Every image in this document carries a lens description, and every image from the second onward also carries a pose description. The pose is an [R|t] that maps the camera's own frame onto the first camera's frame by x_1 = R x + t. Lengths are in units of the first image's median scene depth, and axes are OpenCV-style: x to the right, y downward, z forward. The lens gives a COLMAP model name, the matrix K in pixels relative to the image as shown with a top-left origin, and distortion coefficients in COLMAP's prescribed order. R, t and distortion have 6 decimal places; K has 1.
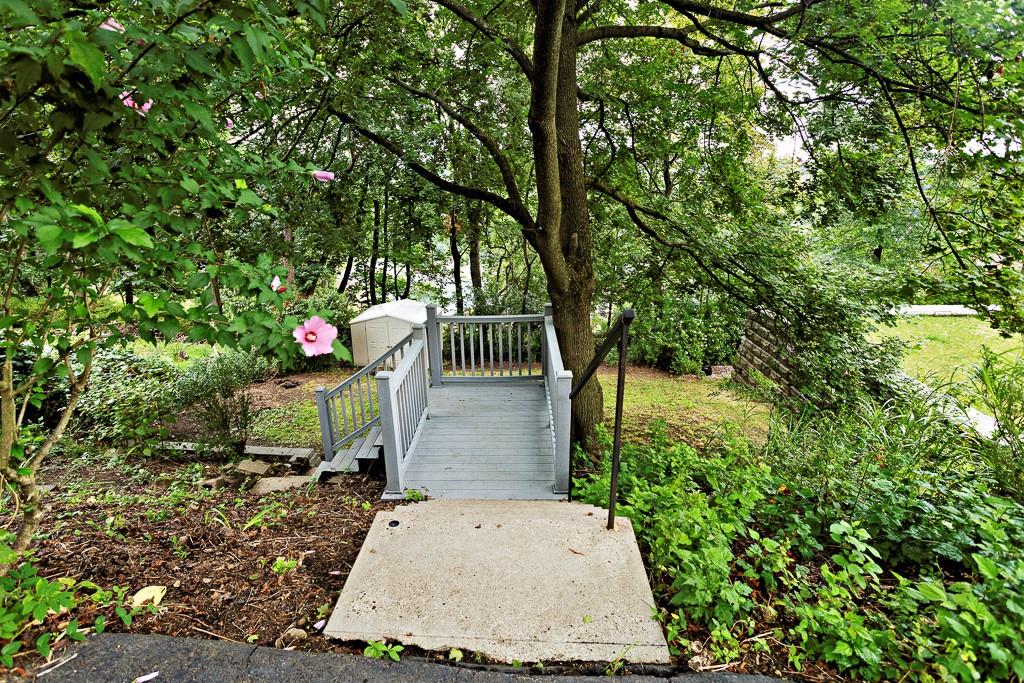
lens RADIAL K [[505.6, 0, 508.4], [0, 505.6, 331.9], [0, 0, 1]] dist [-0.002548, 0.000486]
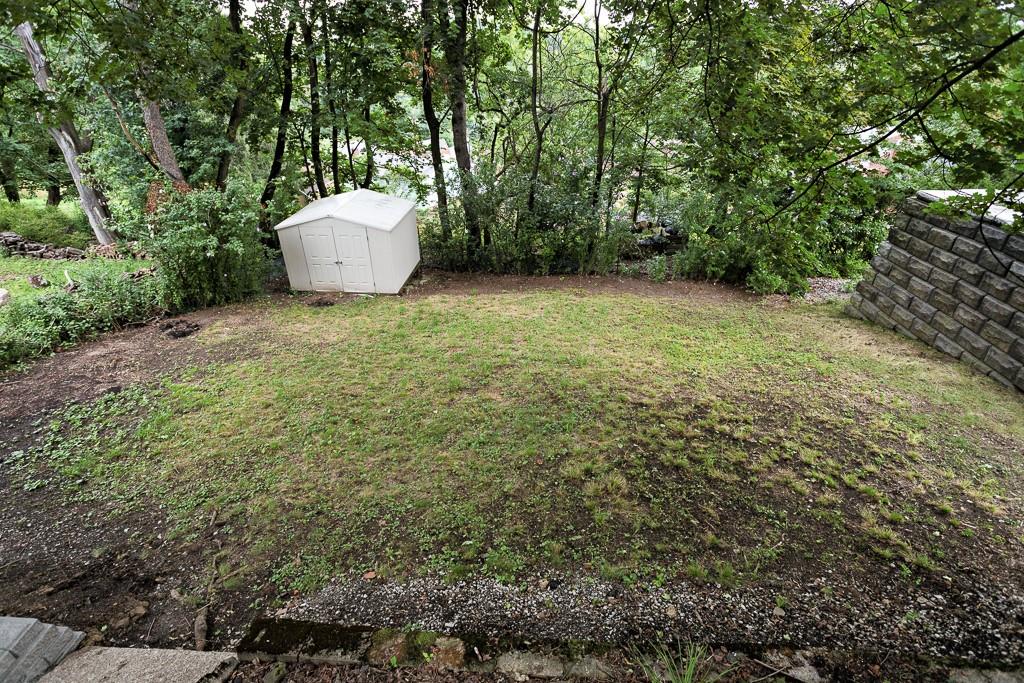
lens RADIAL K [[505.6, 0, 508.4], [0, 505.6, 331.9], [0, 0, 1]] dist [-0.002548, 0.000486]
pose [[0.999667, -0.022145, 0.013268, -0.013801], [0.018678, 0.975223, 0.220434, -0.020159], [-0.017821, -0.220112, 0.975312, 0.243514]]
